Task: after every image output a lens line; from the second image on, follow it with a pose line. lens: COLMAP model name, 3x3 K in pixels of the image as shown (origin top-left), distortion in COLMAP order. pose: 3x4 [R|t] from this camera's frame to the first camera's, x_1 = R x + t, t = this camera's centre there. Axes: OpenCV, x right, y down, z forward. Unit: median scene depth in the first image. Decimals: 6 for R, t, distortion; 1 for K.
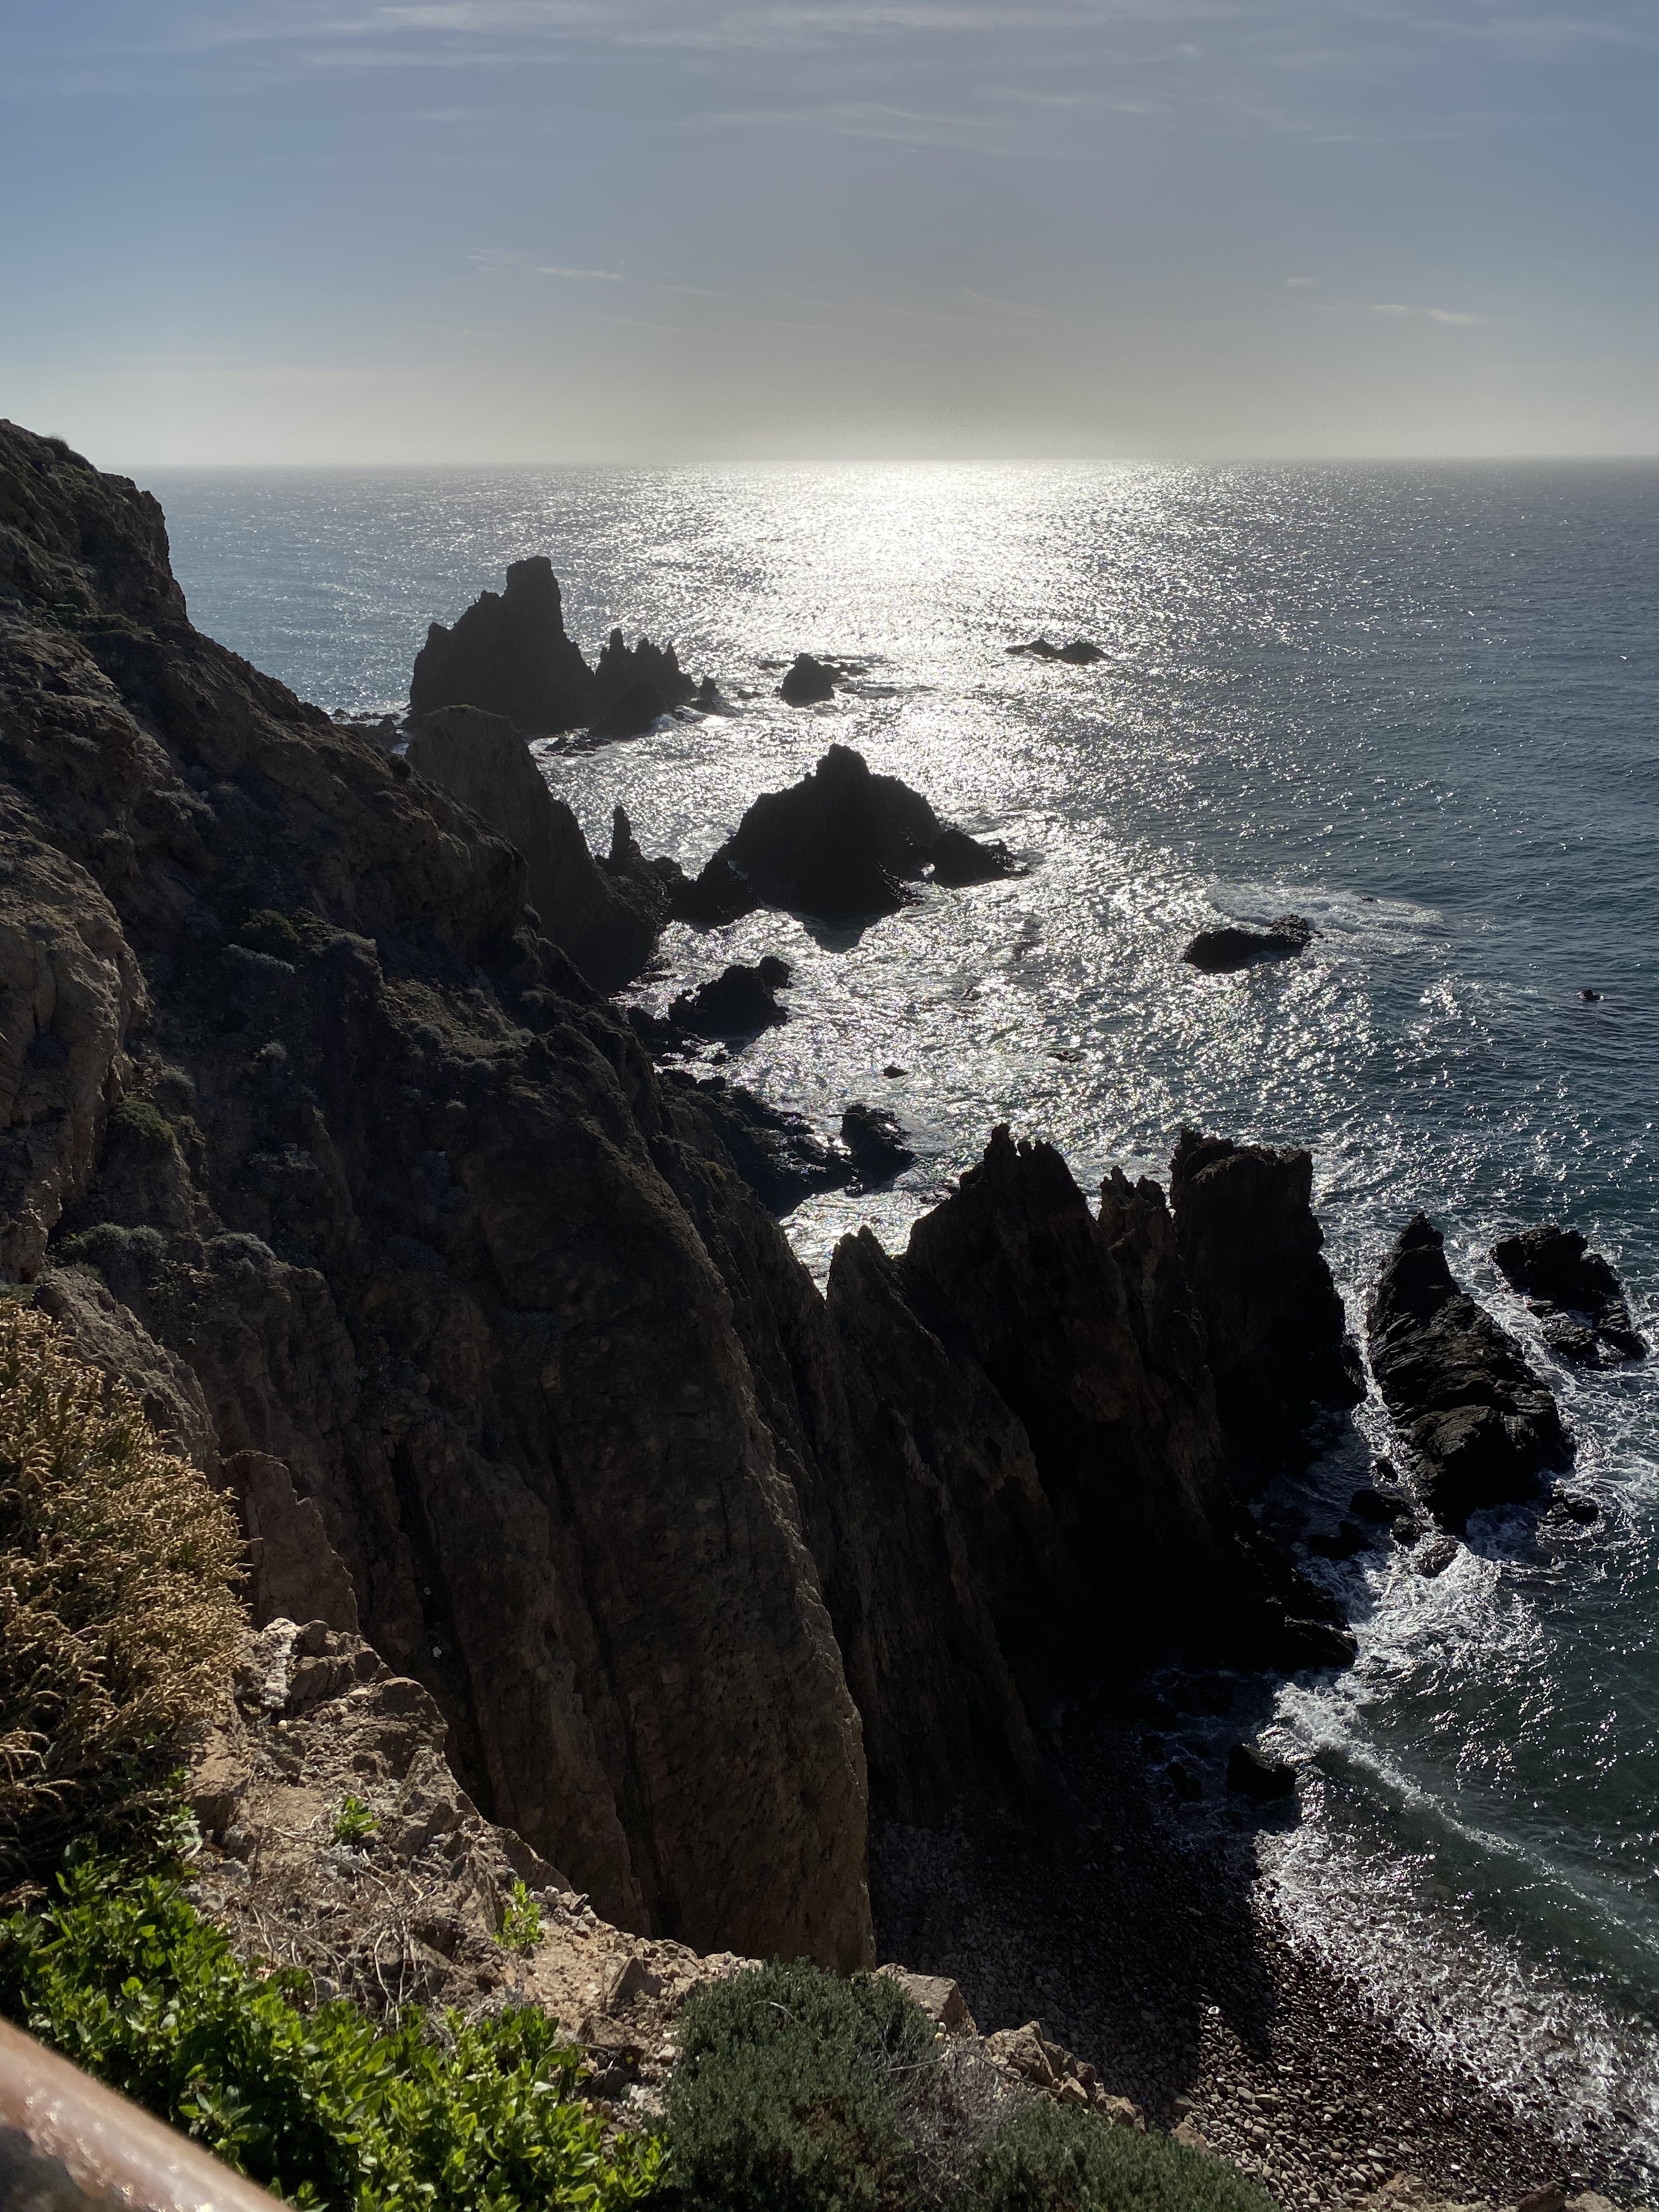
lens RADIAL K [[1677.0, 0, 829.6], [0, 1677.0, 1106.6], [0, 0, 1]] dist [0.026523, -0.000608]
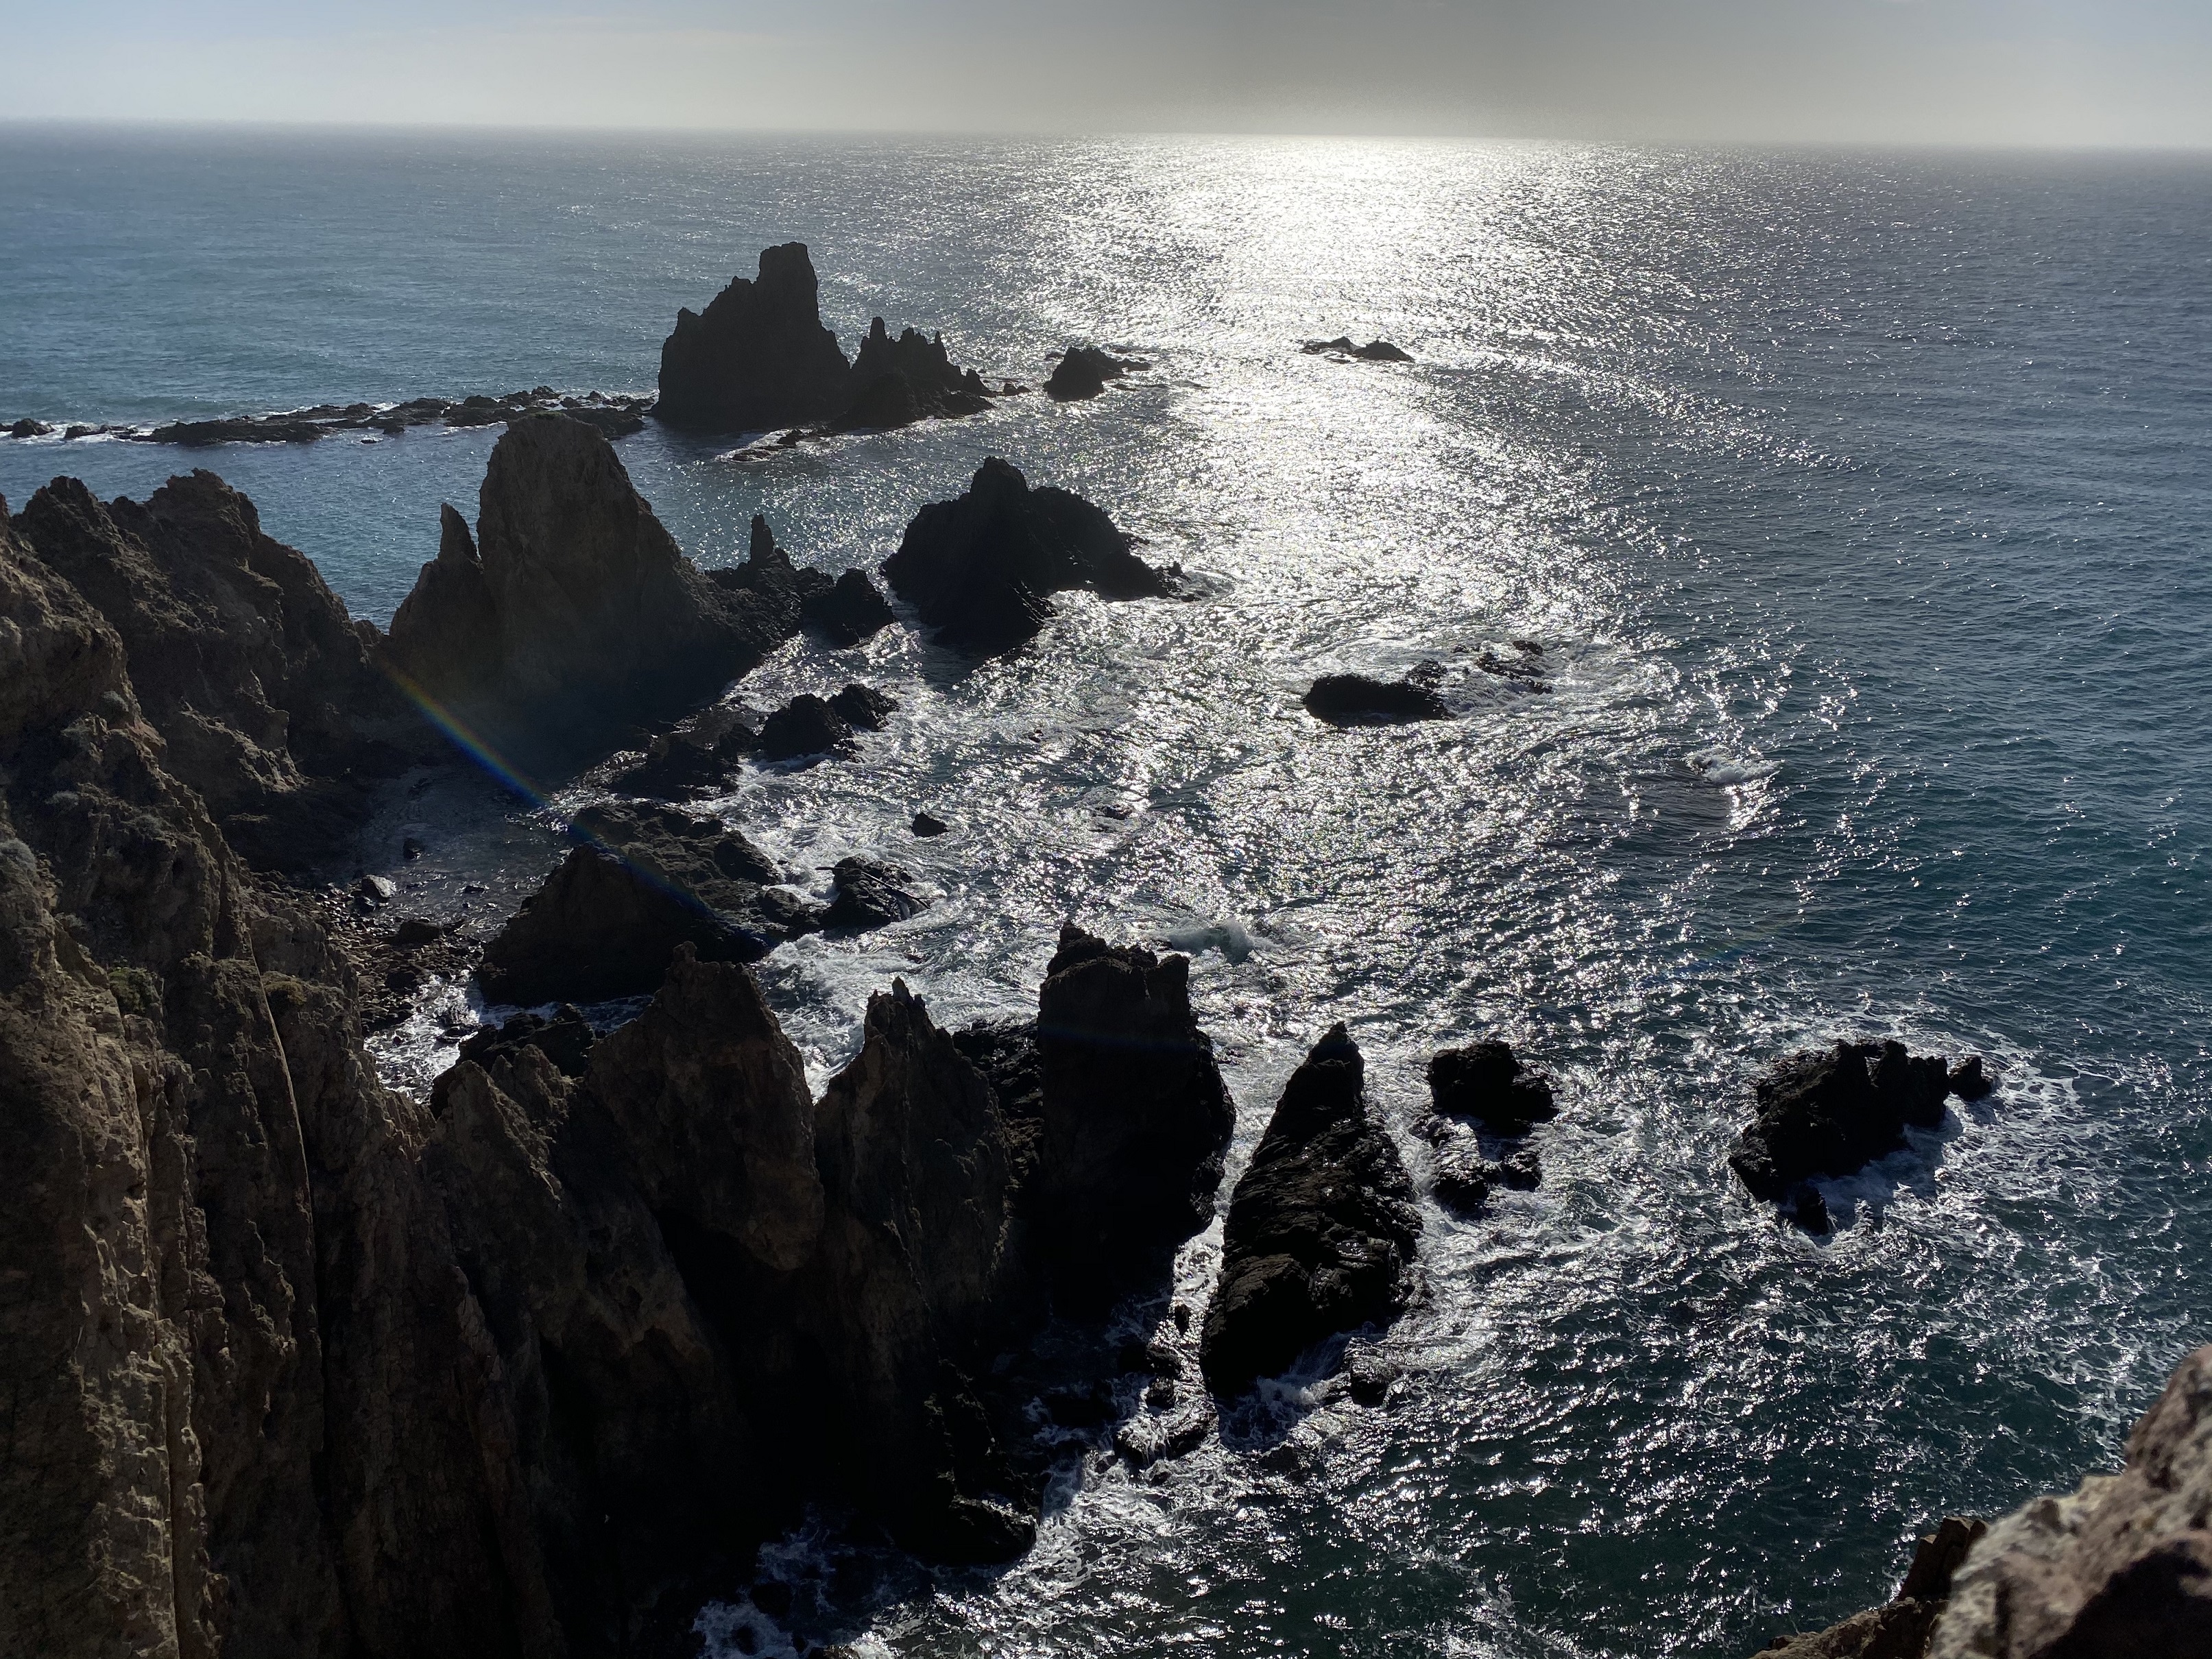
lens RADIAL K [[1669.5, 0, 1106.6], [0, 1669.5, 866.2], [0, 0, 1]] dist [0.002378, -0.002212]
pose [[0.996343, 0.051266, -0.068350, 0.228275], [-0.047915, 0.997609, 0.049804, -0.051030], [0.070740, -0.046347, 0.996418, 0.064937]]
